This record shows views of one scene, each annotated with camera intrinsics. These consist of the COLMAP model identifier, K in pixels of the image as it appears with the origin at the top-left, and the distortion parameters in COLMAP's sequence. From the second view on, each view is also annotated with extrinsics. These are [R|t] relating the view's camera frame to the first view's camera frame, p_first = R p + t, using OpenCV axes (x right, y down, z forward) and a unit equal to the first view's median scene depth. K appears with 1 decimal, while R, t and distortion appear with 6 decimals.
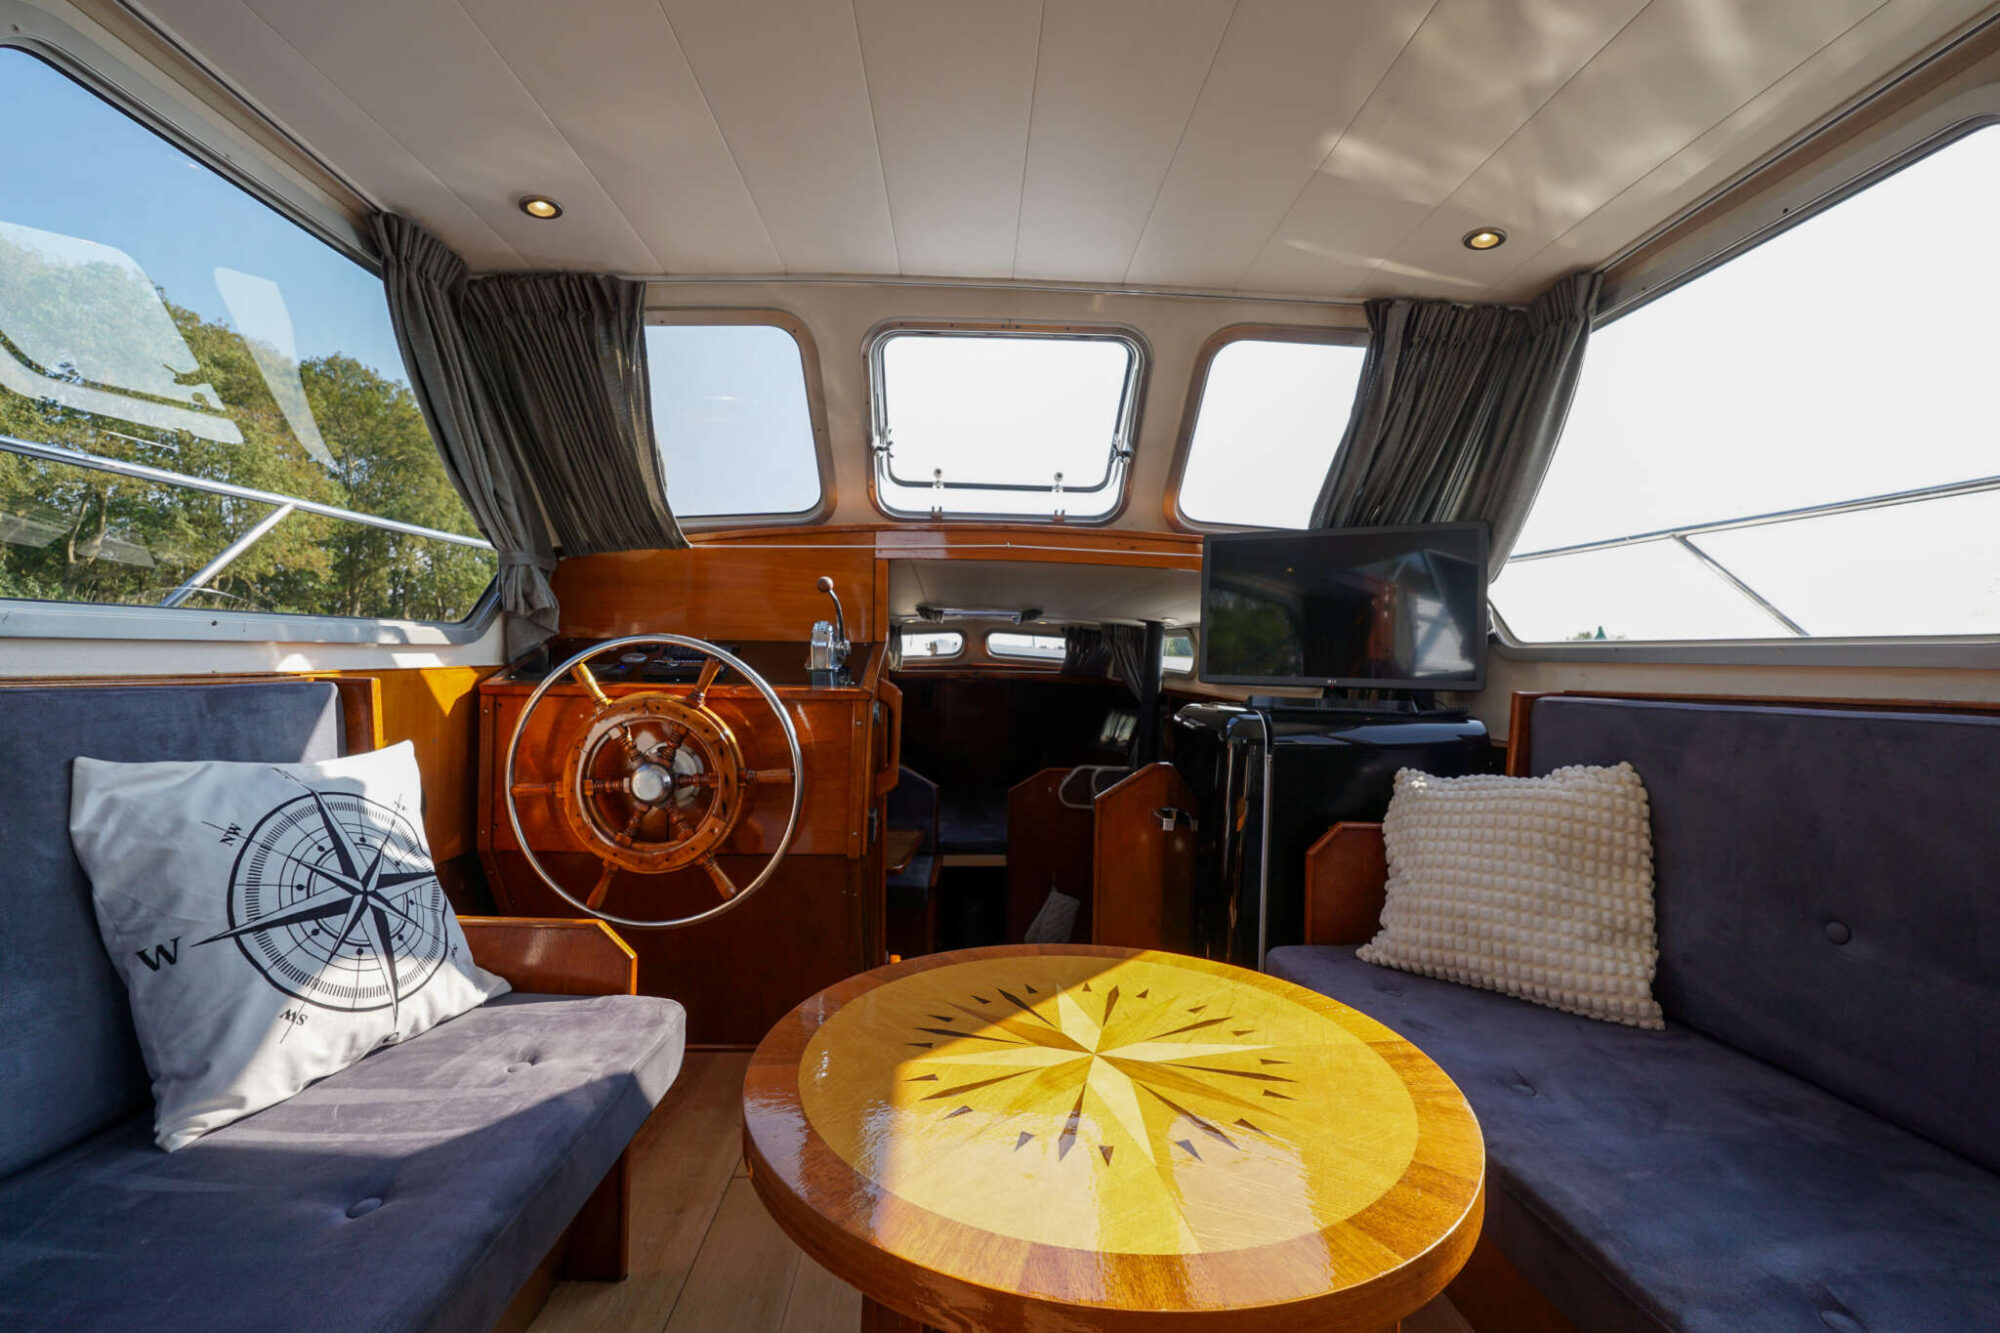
lens RADIAL K [[842.7, 0, 992.6], [0, 842.7, 659.0], [0, 0, 1]] dist [-0.015930, 0.006416]
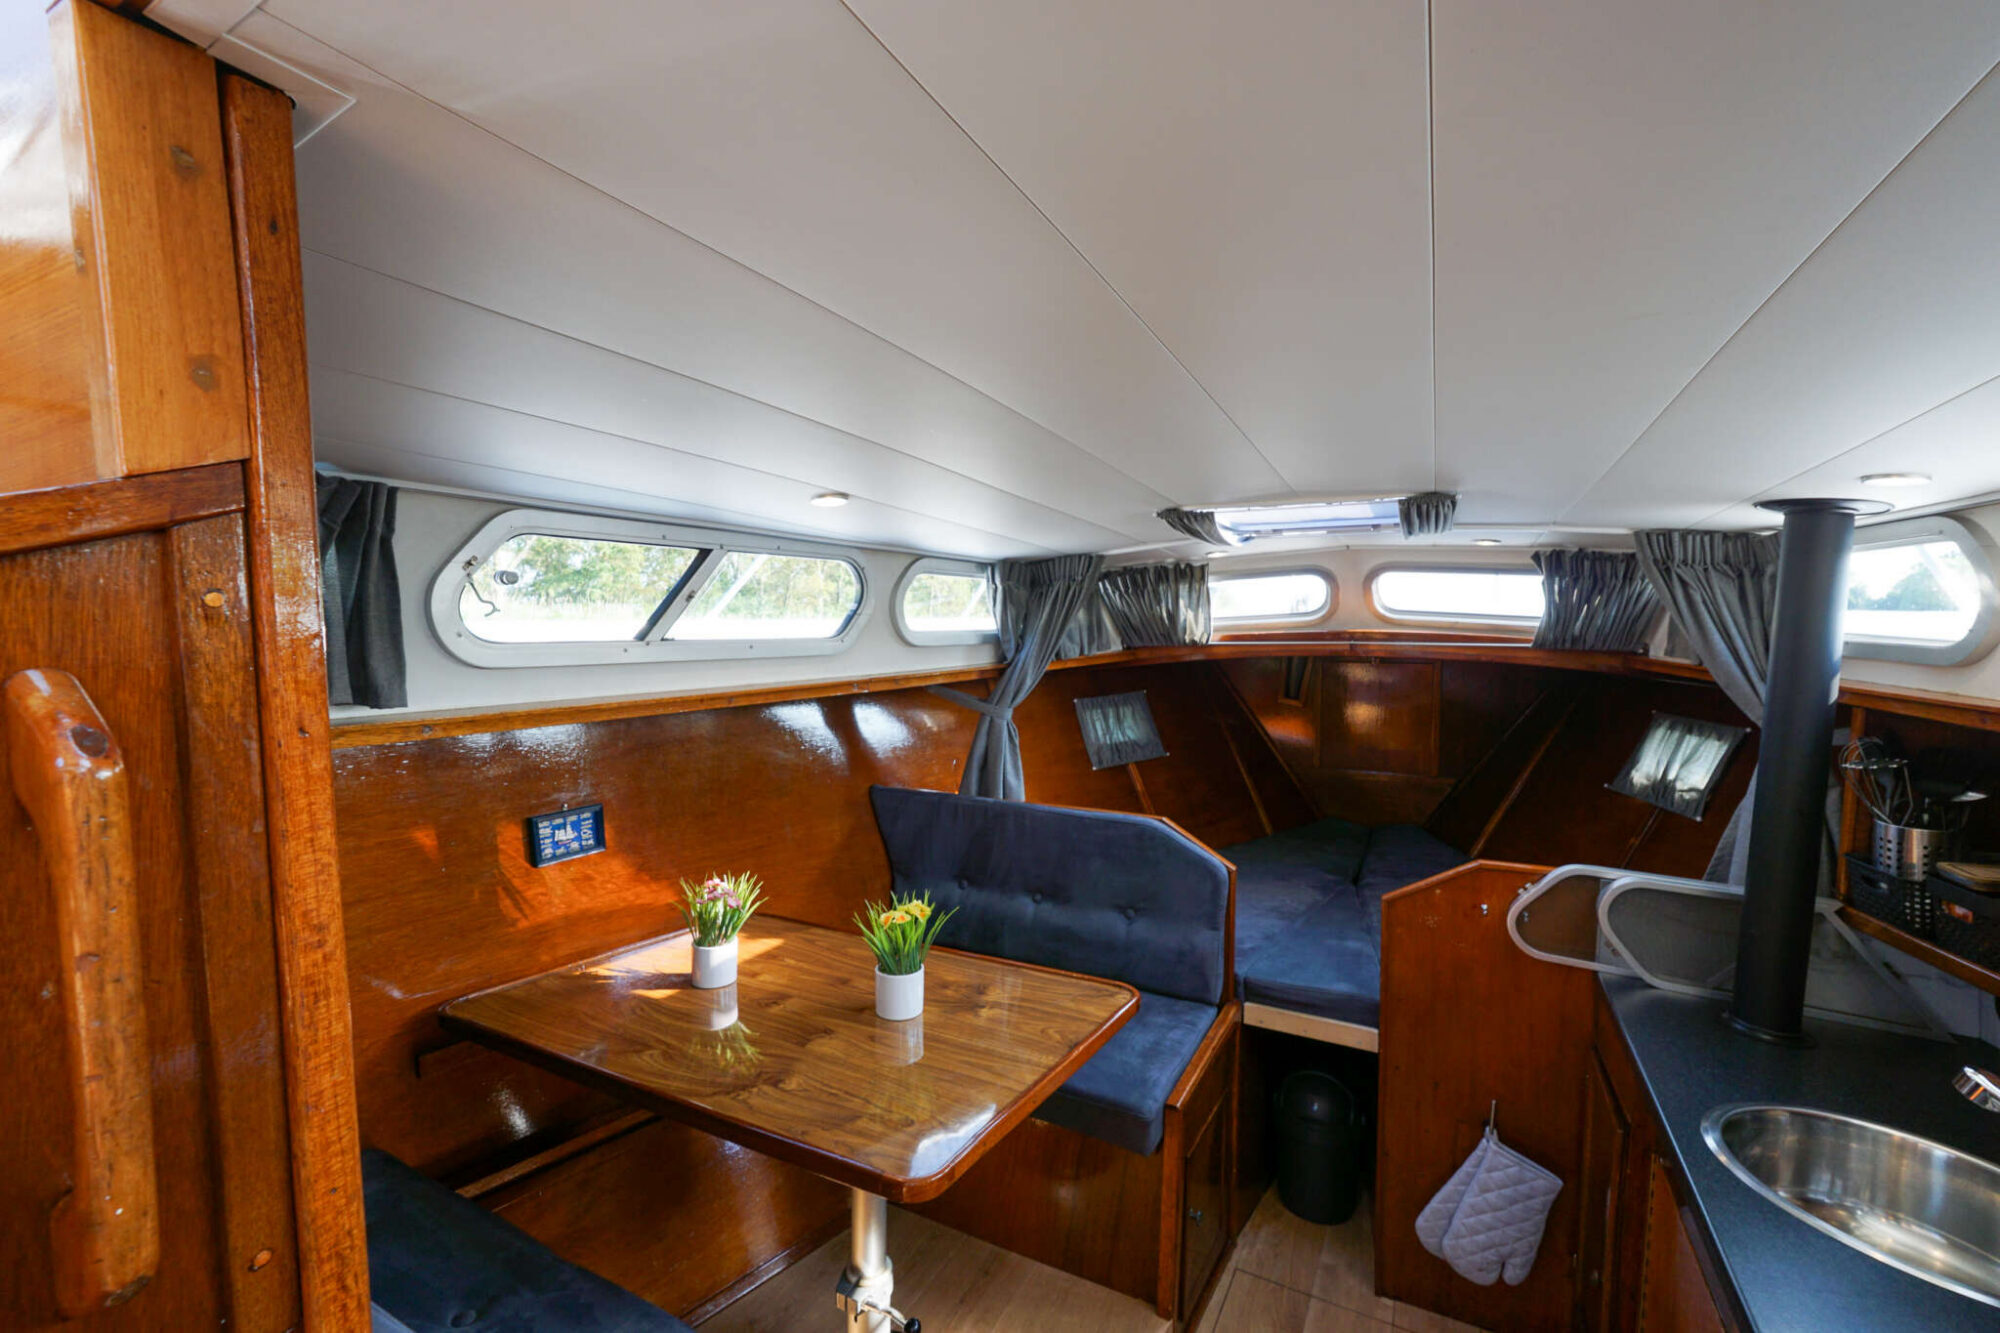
lens RADIAL K [[842.7, 0, 994.3], [0, 842.7, 659.1], [0, 0, 1]] dist [-0.015930, 0.006416]
pose [[0.862340, 0.006068, -0.506294, 0.175182], [0.009349, 0.999567, 0.027903, 0.021927], [0.506244, -0.028795, 0.861909, 1.271908]]
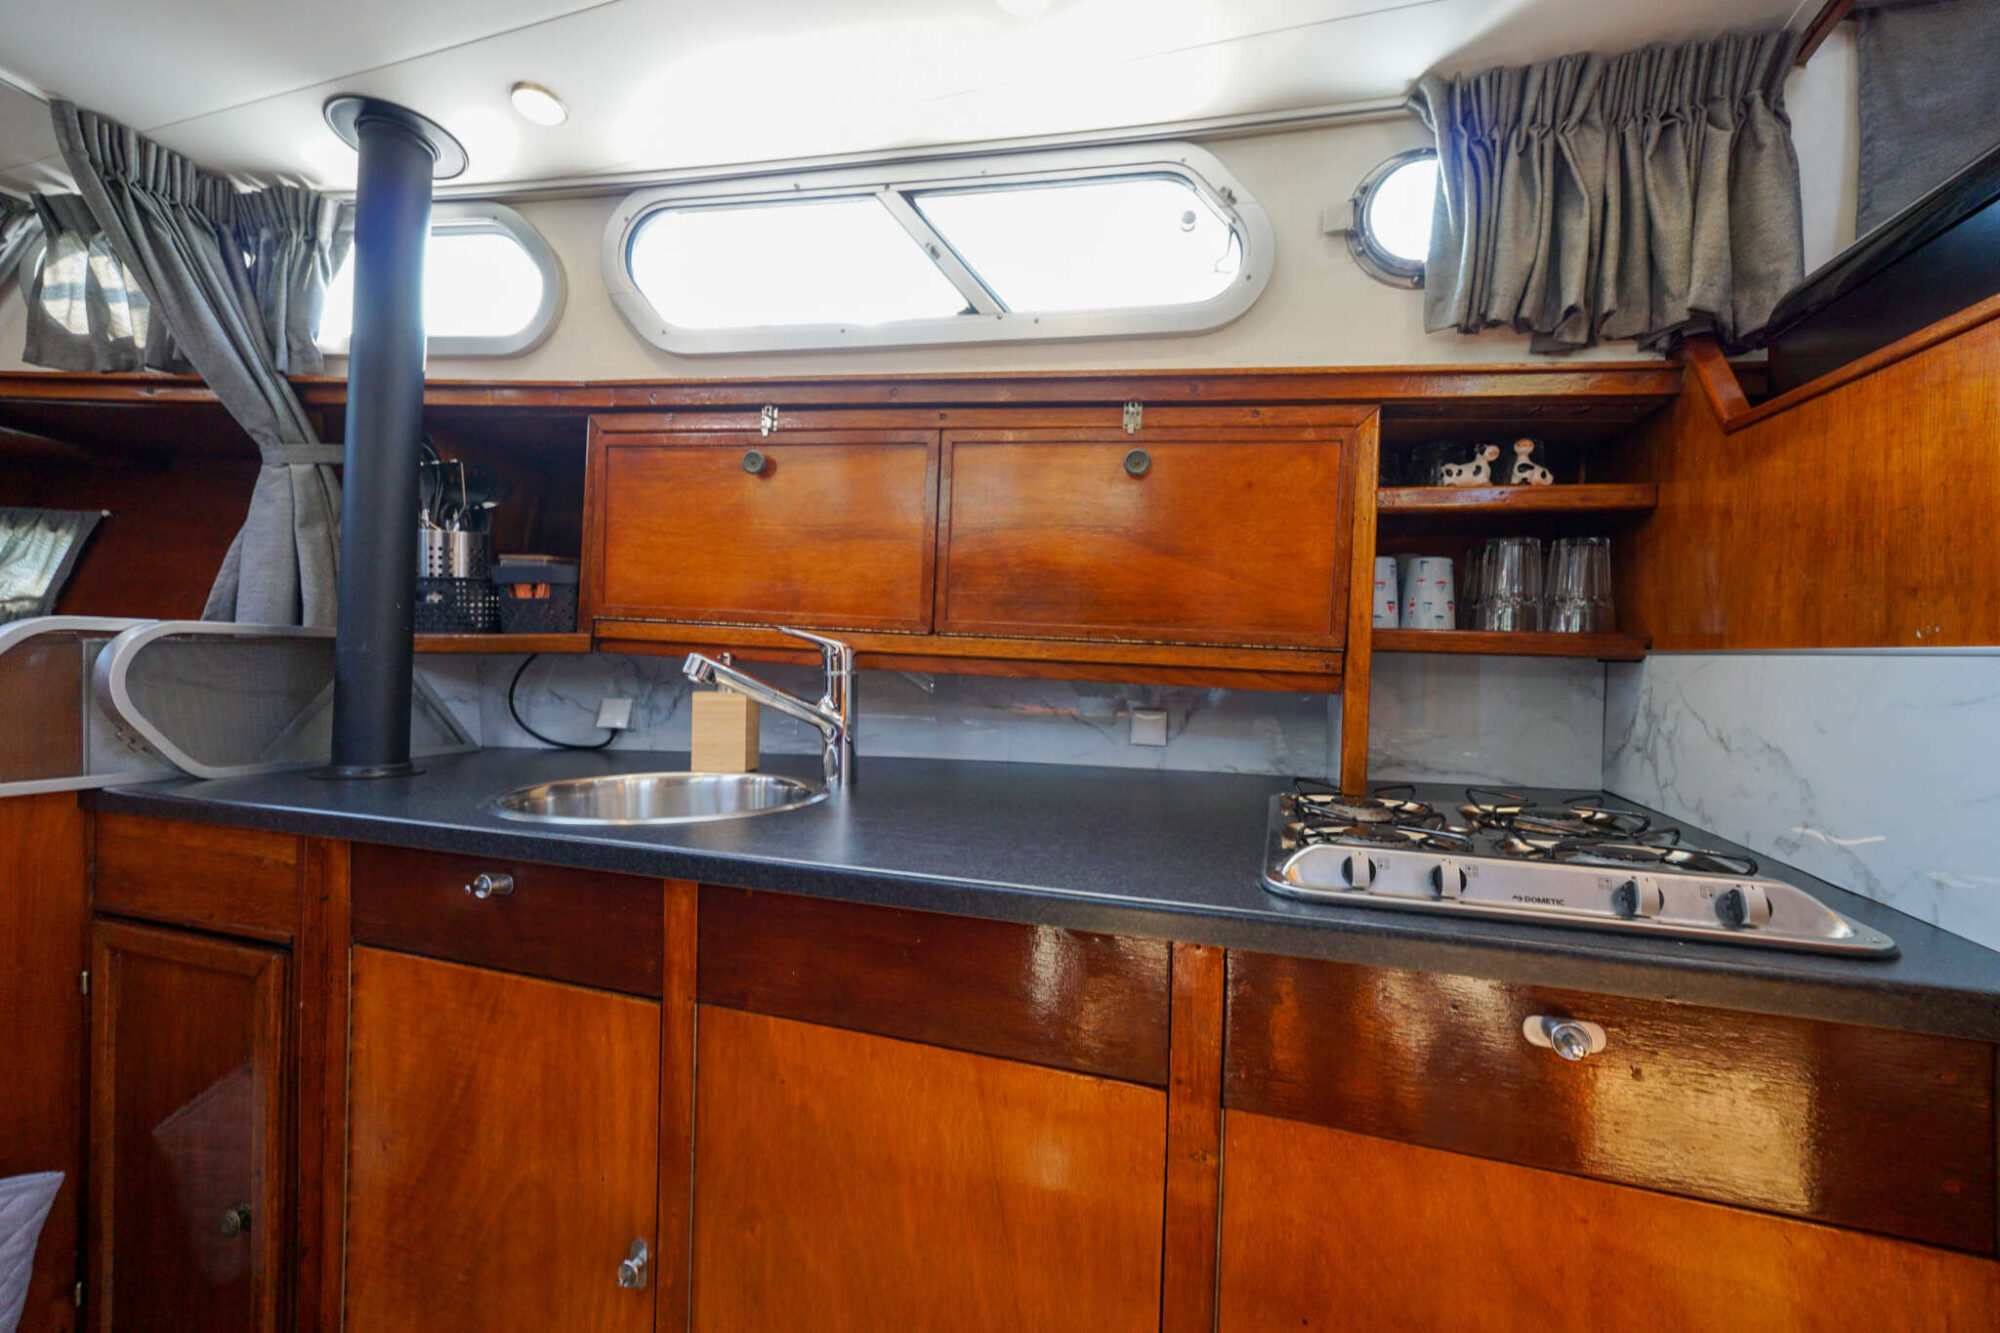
lens RADIAL K [[842.7, 0, 990.9], [0, 842.7, 658.1], [0, 0, 1]] dist [-0.015930, 0.006416]
pose [[0.344731, -0.039312, 0.937878, -0.060254], [-0.014300, 0.998787, 0.047122, 0.317907], [-0.938592, -0.029655, 0.343751, 1.709693]]
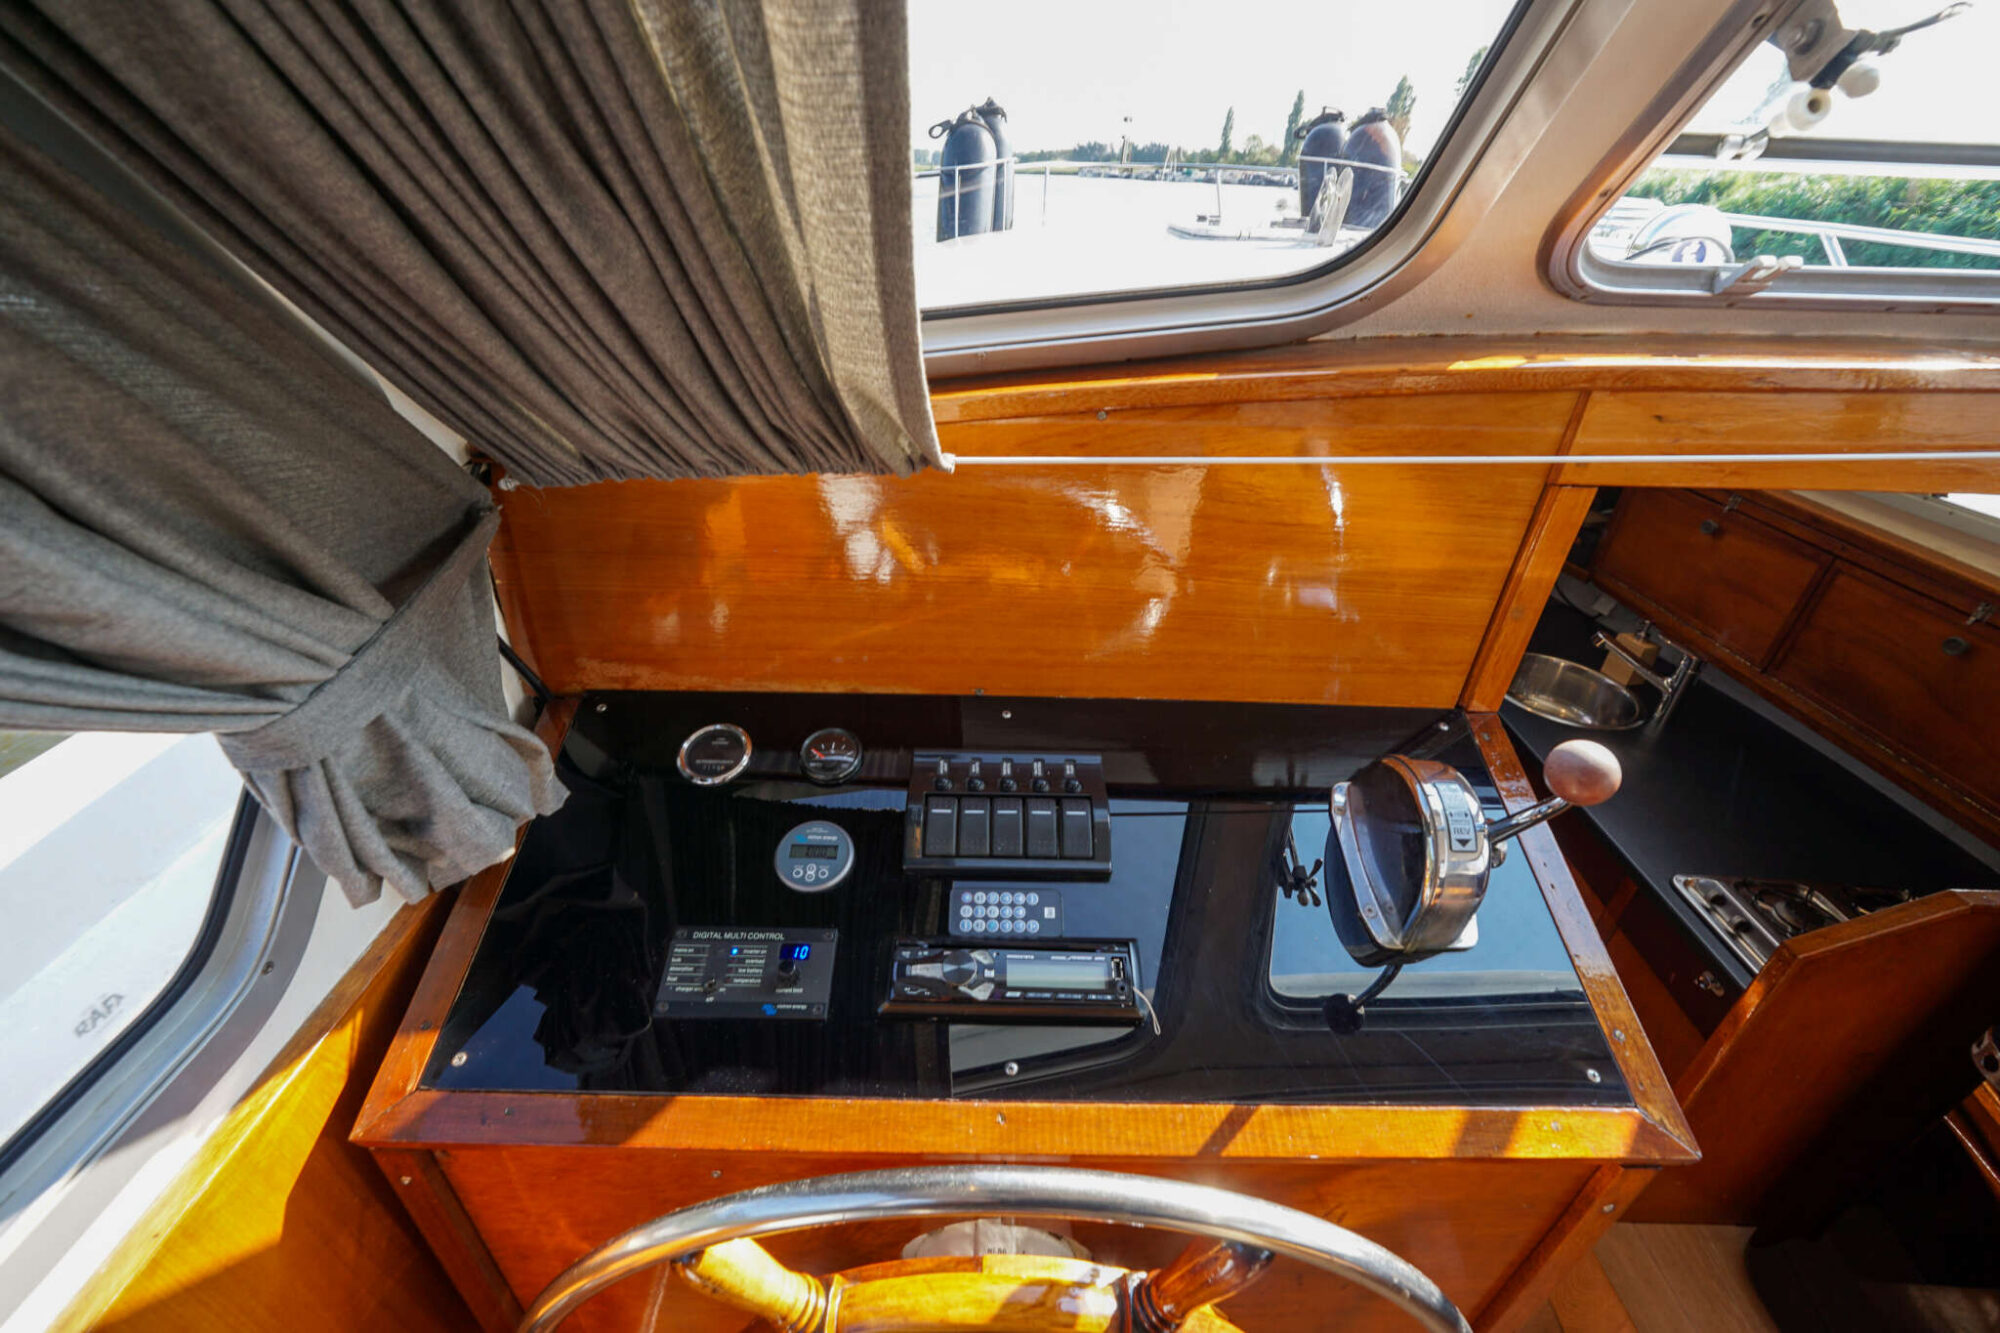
lens RADIAL K [[842.7, 0, 997.0], [0, 842.7, 656.5], [0, 0, 1]] dist [-0.015930, 0.006416]
pose [[0.999163, 0.029159, -0.028695, -0.433924], [-0.010504, 0.860759, 0.508904, -0.286657], [0.039538, -0.508176, 0.860345, 0.959128]]
